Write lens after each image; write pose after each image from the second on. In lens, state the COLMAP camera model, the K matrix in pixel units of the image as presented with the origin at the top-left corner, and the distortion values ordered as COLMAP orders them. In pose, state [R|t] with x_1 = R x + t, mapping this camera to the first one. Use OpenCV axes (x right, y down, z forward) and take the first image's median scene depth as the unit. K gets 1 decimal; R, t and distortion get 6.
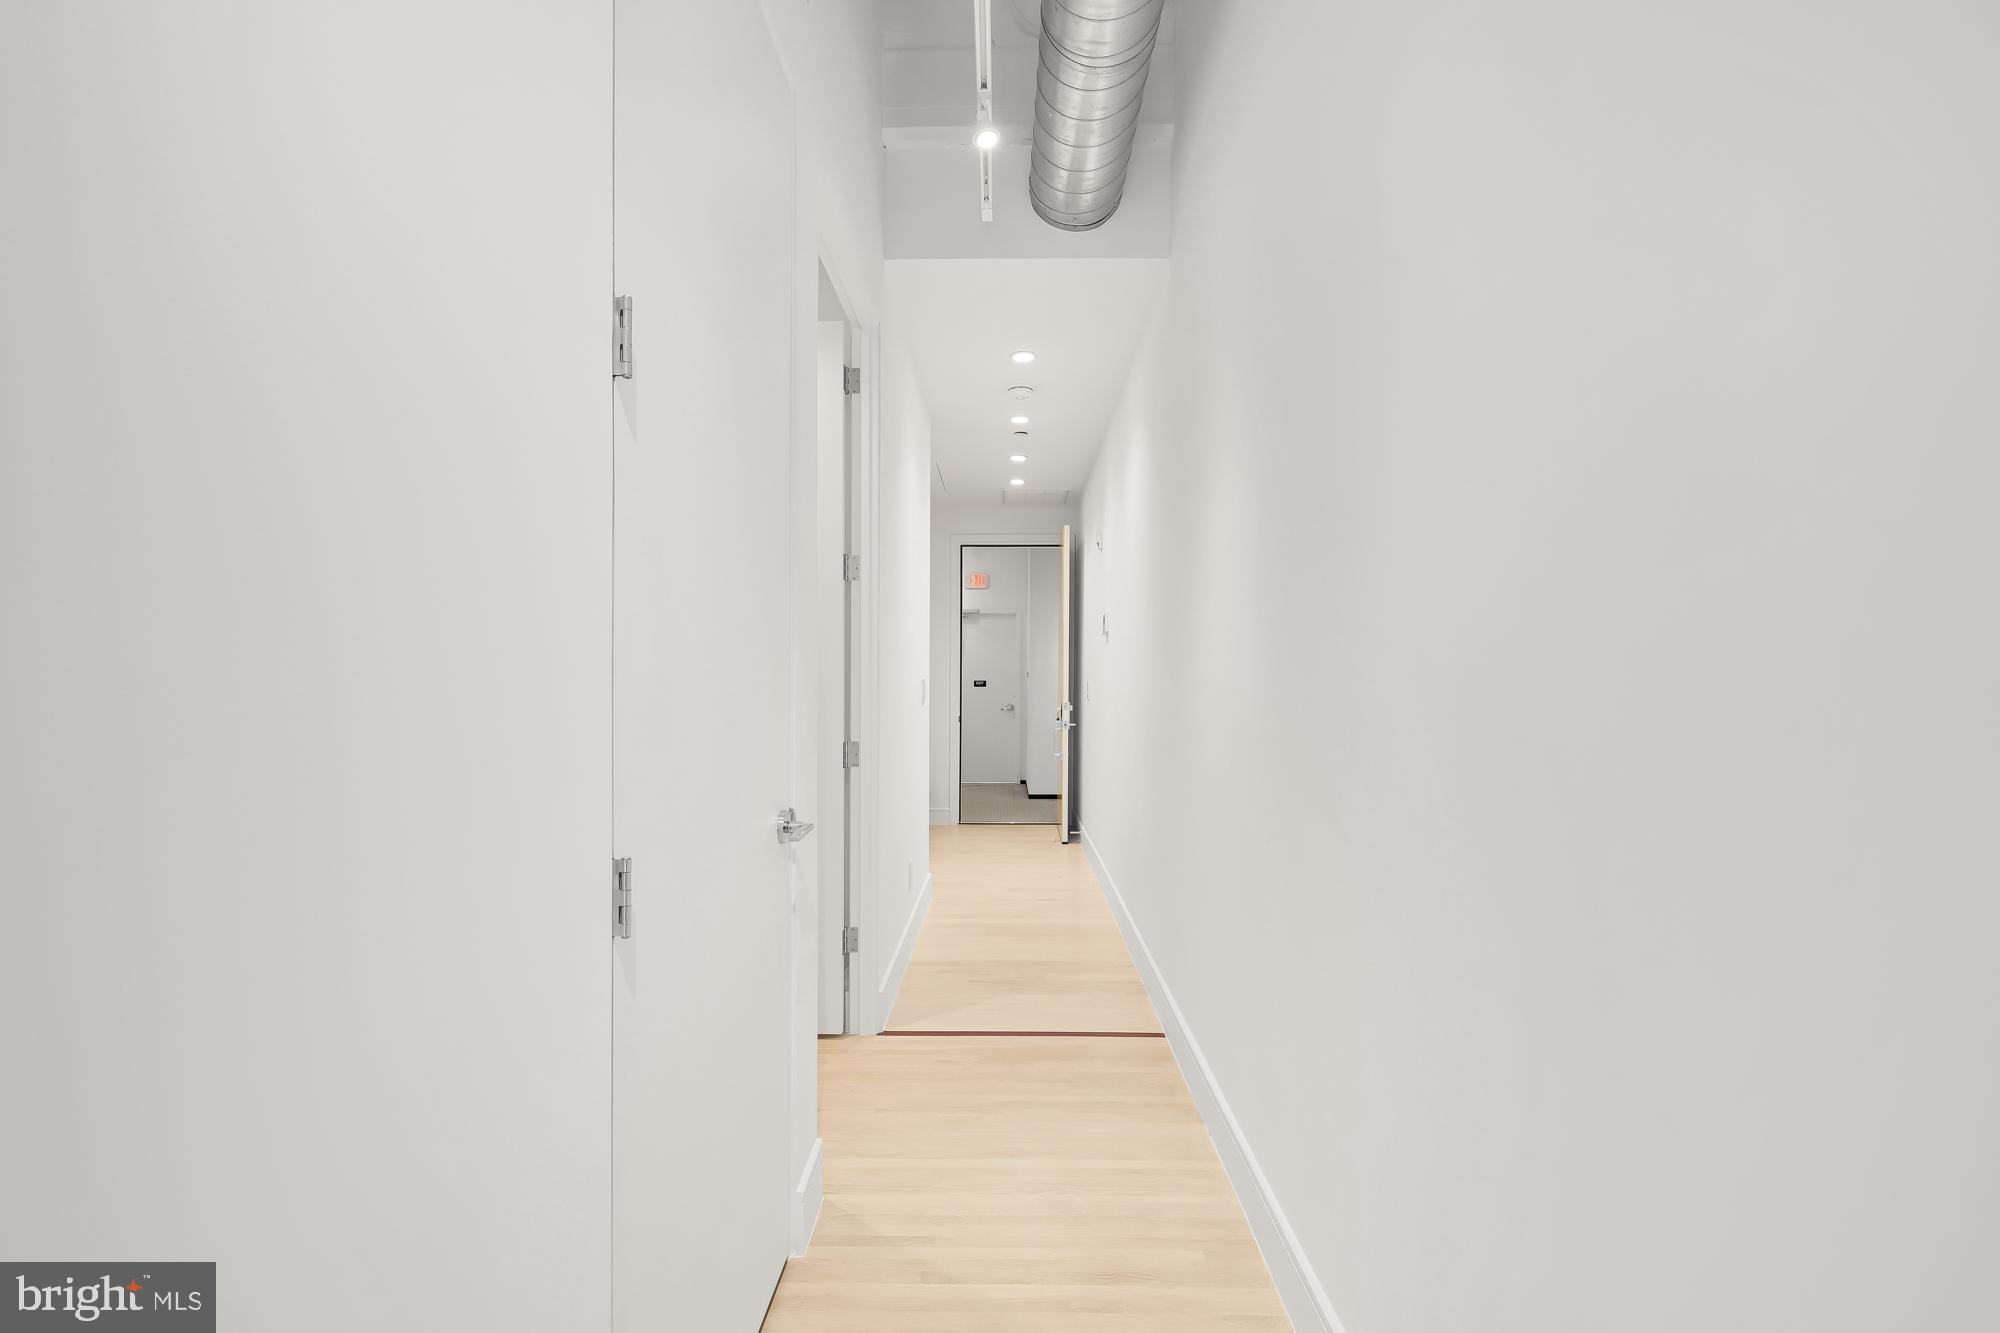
lens RADIAL K [[819.7, 0, 994.5], [0, 819.7, 660.4], [0, 0, 1]] dist [-0.000452, -0.000457]
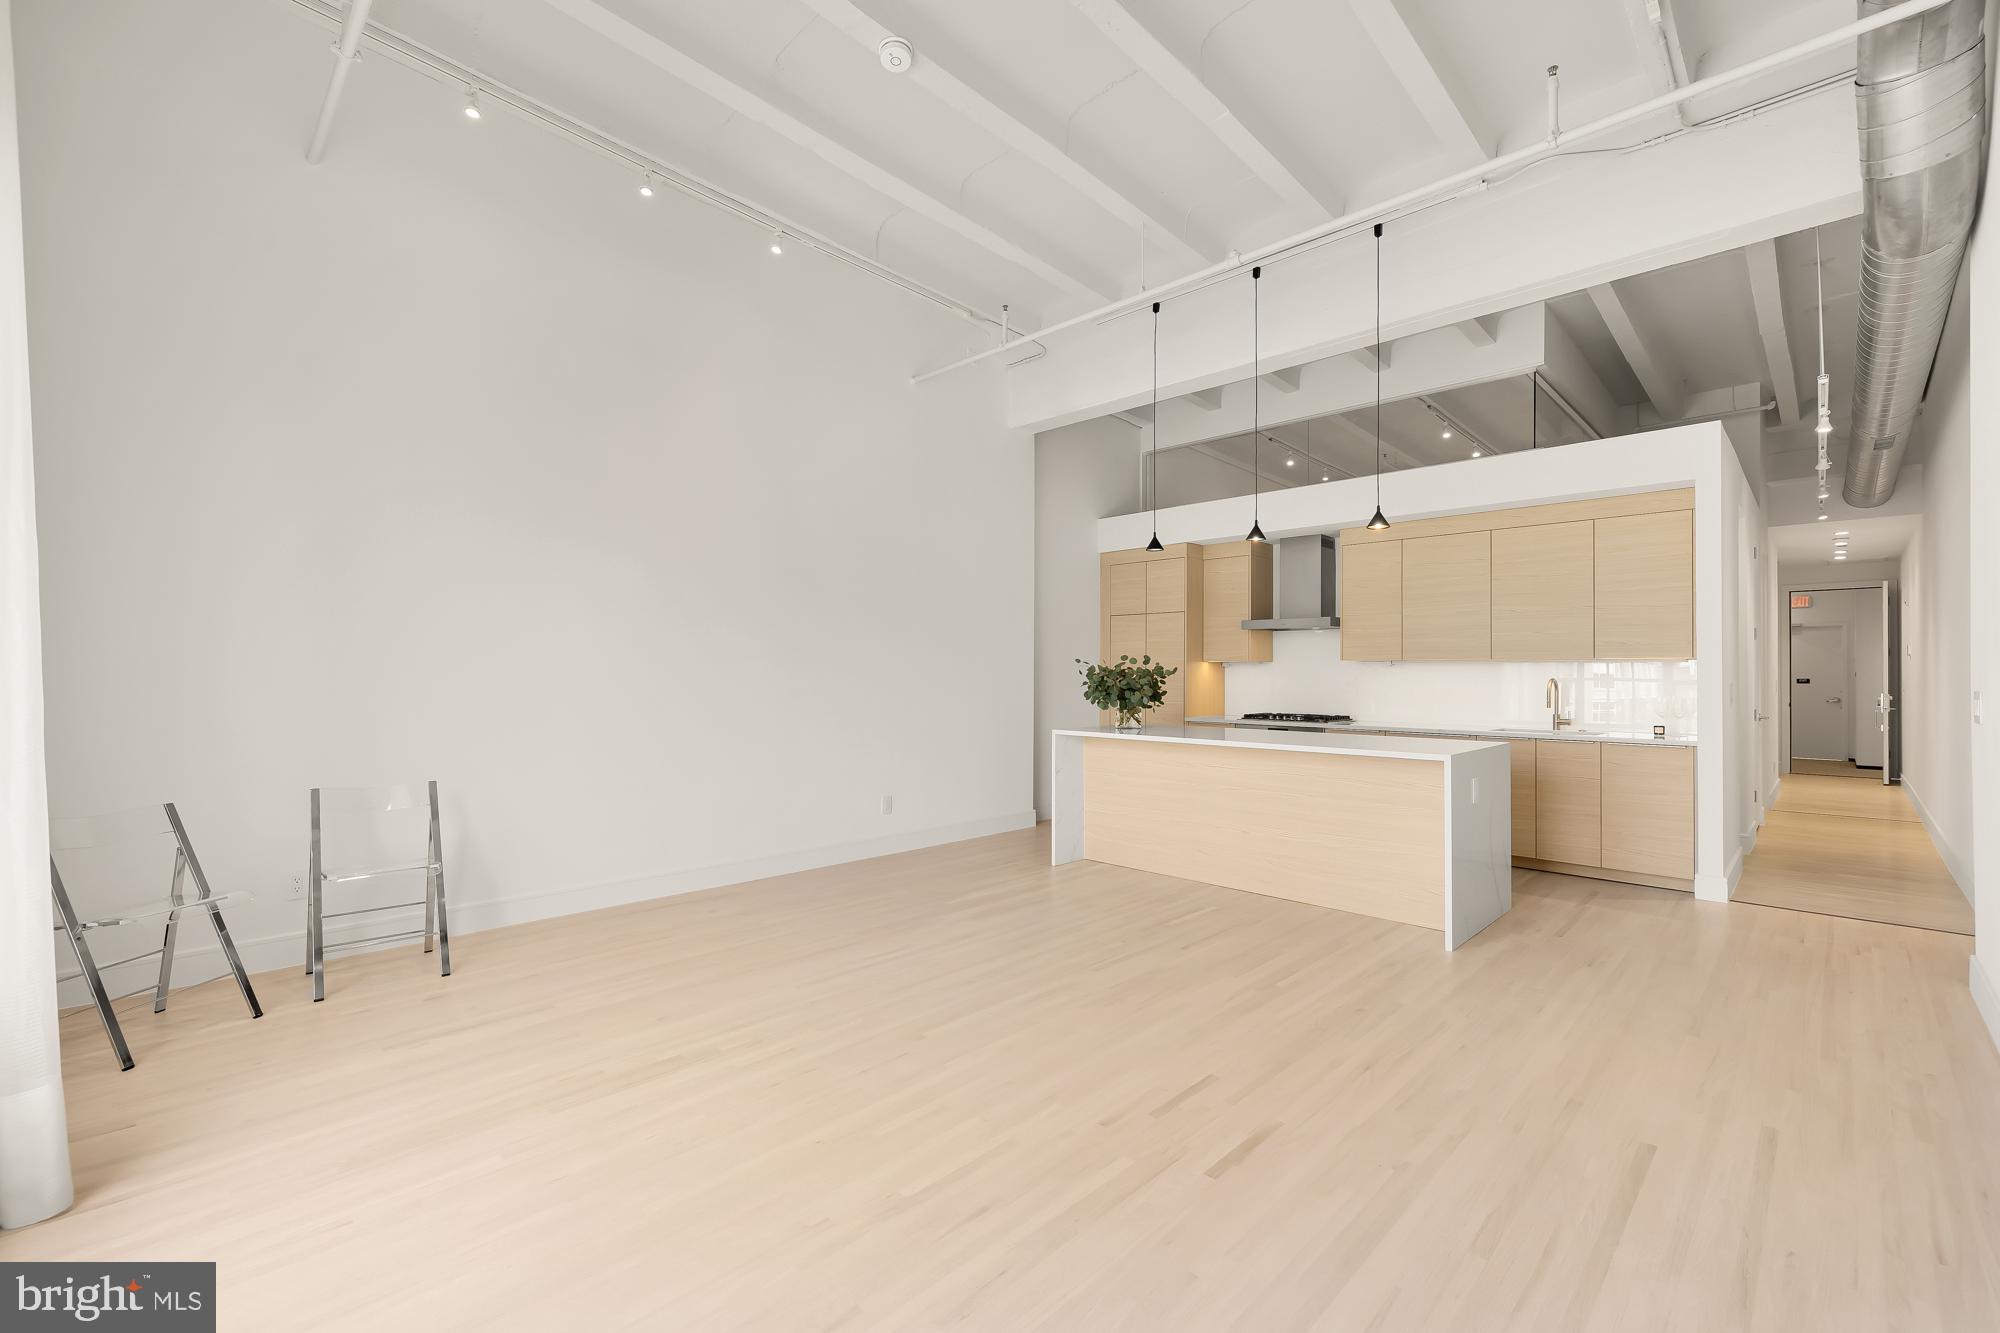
lens RADIAL K [[854.8, 0, 996.5], [0, 854.8, 663.3], [0, 0, 1]] dist [-0.002088, -0.000510]
pose [[0.724564, -0.004898, -0.689190, -0.020289], [0.014029, 0.999872, 0.007643, -0.042392], [0.689065, -0.015206, 0.724540, -1.293973]]
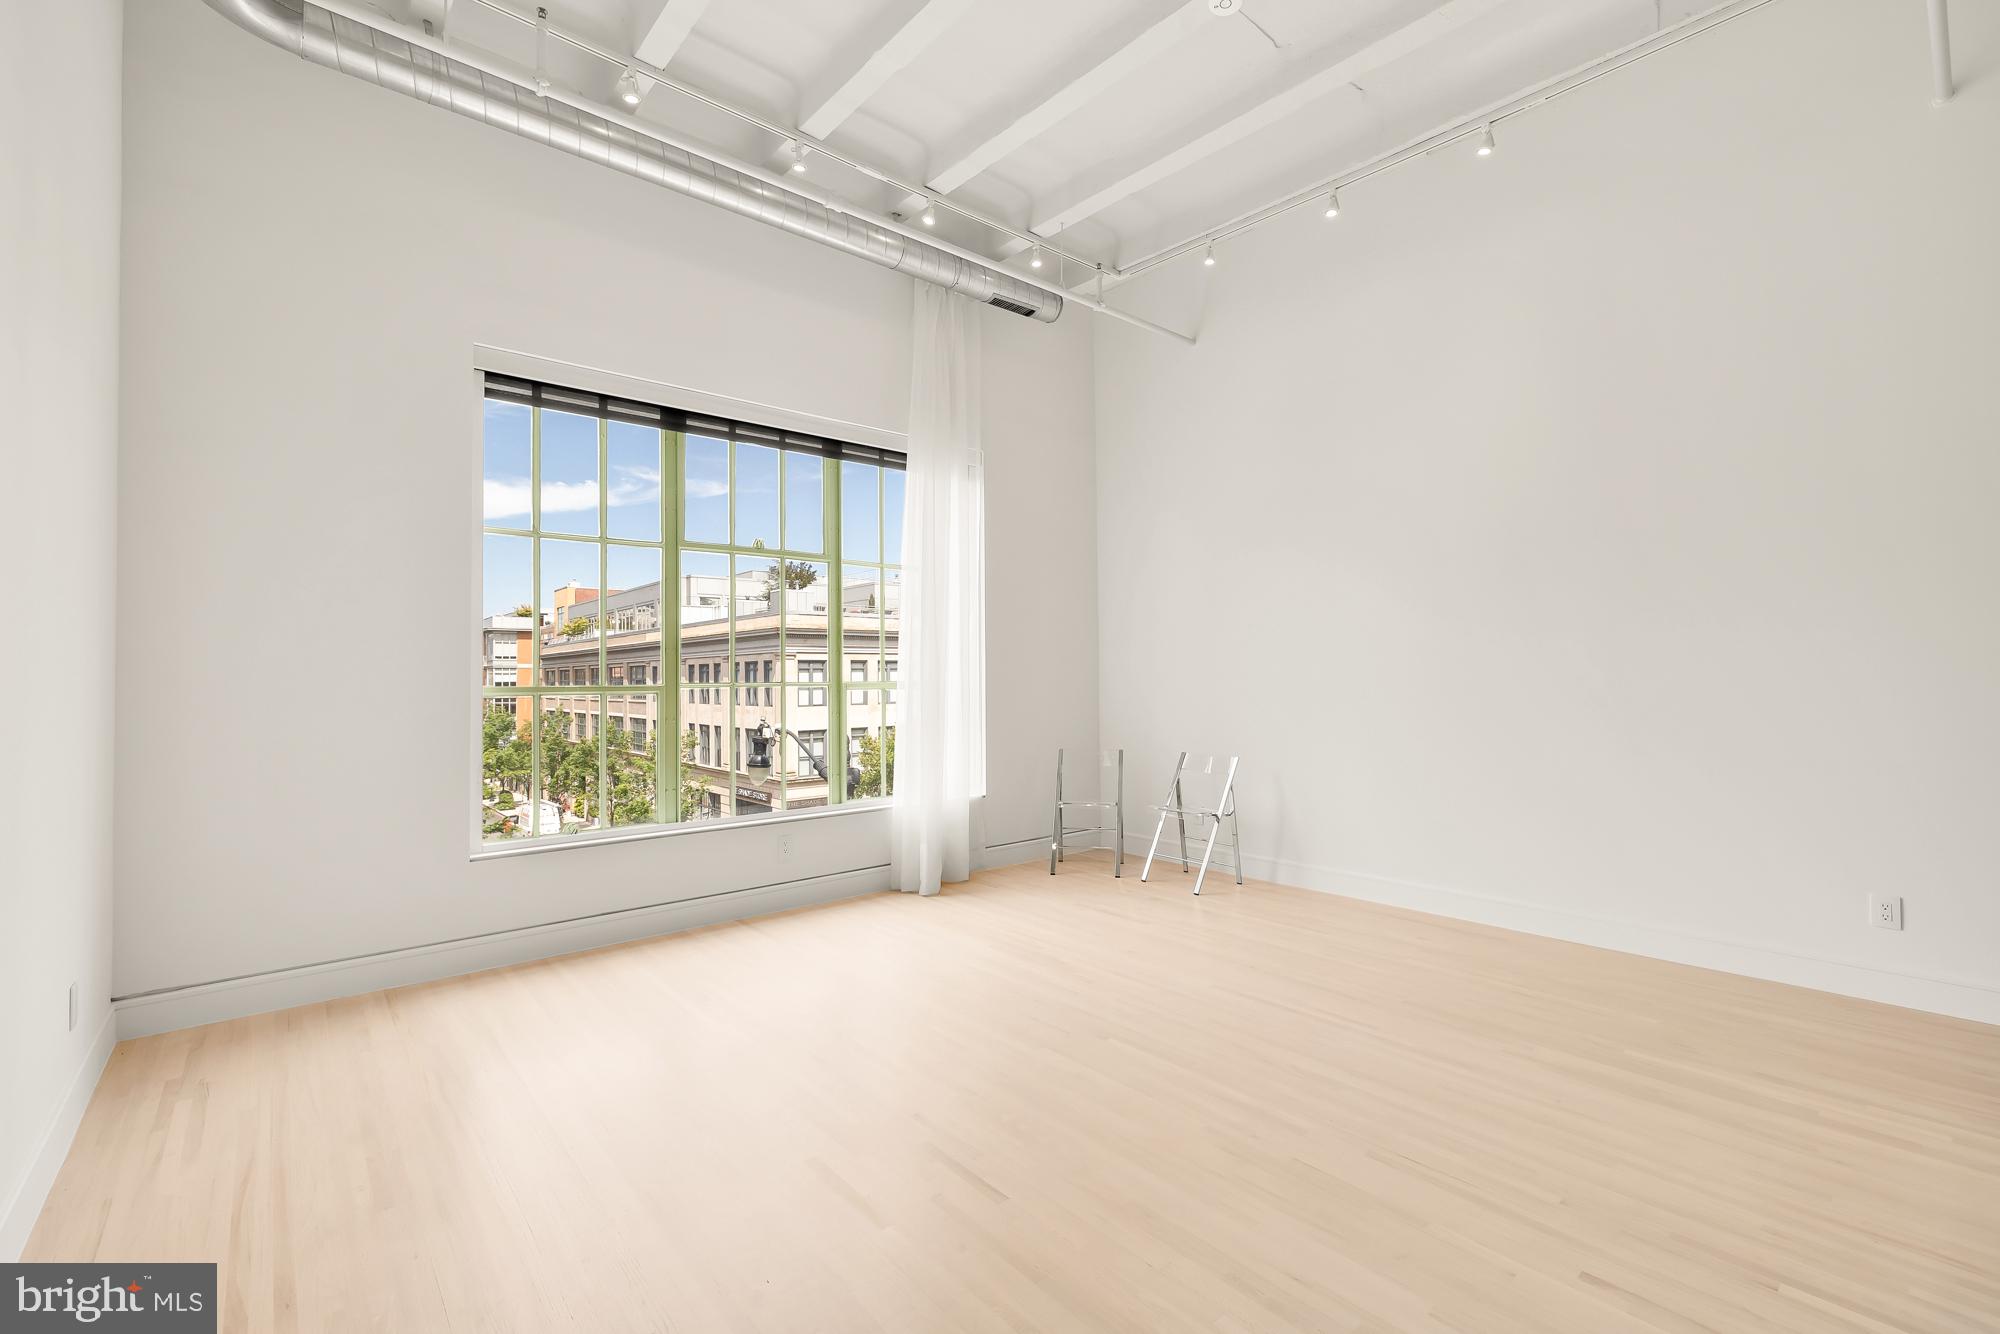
lens RADIAL K [[854.8, 0, 996.5], [0, 854.8, 663.8], [0, 0, 1]] dist [-0.002088, -0.000510]
pose [[-0.754166, -0.004444, -0.656669, -0.019135], [0.025754, 0.999008, -0.036339, -0.024529], [0.656179, -0.044318, -0.753303, -0.652454]]
